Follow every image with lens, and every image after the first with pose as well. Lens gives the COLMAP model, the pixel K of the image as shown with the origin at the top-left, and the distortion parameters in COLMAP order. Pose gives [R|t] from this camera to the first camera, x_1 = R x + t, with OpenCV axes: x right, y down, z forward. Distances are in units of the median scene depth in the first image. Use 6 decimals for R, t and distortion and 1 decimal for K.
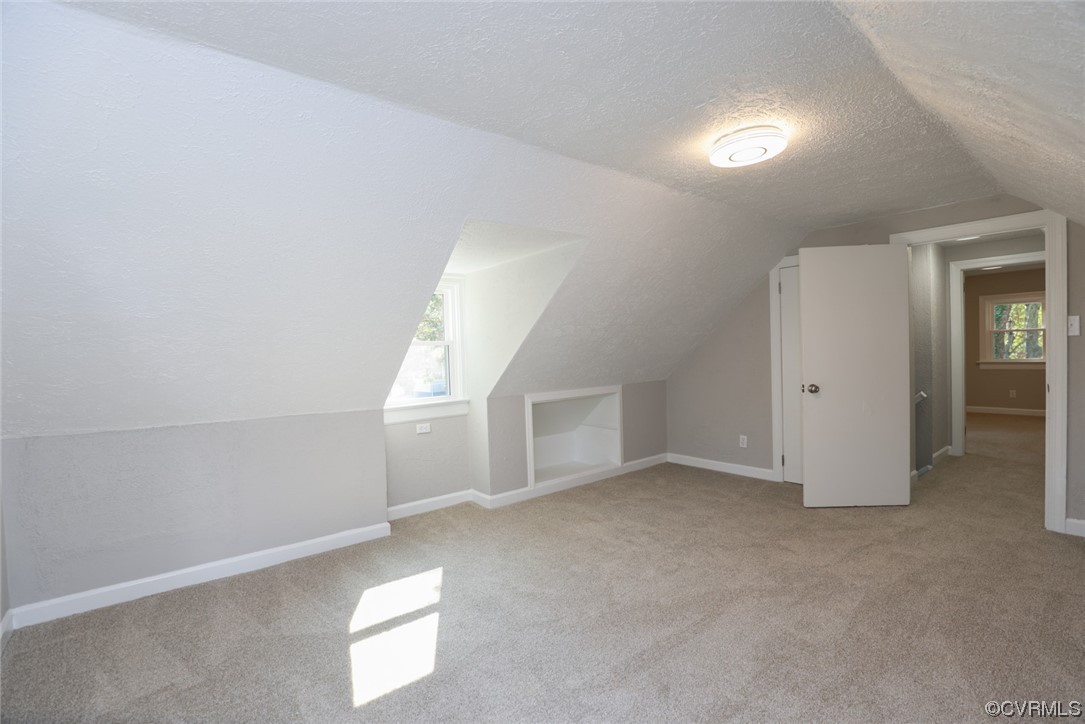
lens RADIAL K [[499.2, 0, 542.9], [0, 499.2, 364.5], [0, 0, 1]] dist [-0.029022, 0.001399]
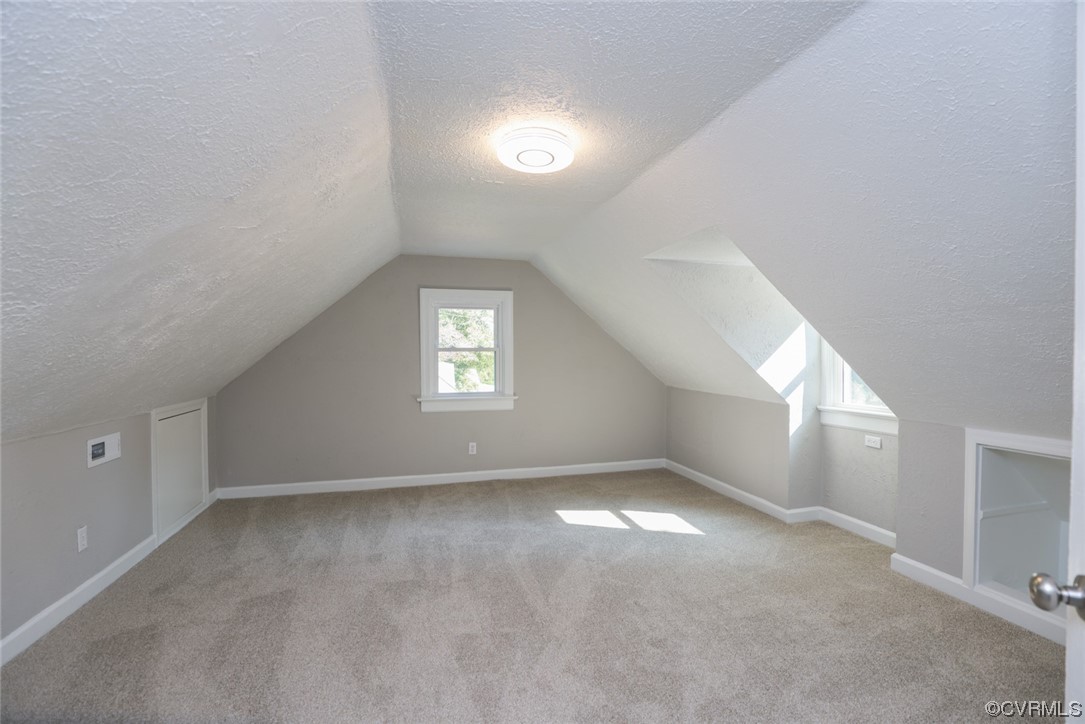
lens RADIAL K [[499.2, 0, 542.9], [0, 499.2, 364.5], [0, 0, 1]] dist [-0.029022, 0.001399]
pose [[-0.396196, 0.050249, -0.916790, 0.987322], [-0.012377, 0.998118, 0.060055, -0.061832], [0.918082, 0.035140, -0.394829, 1.067645]]
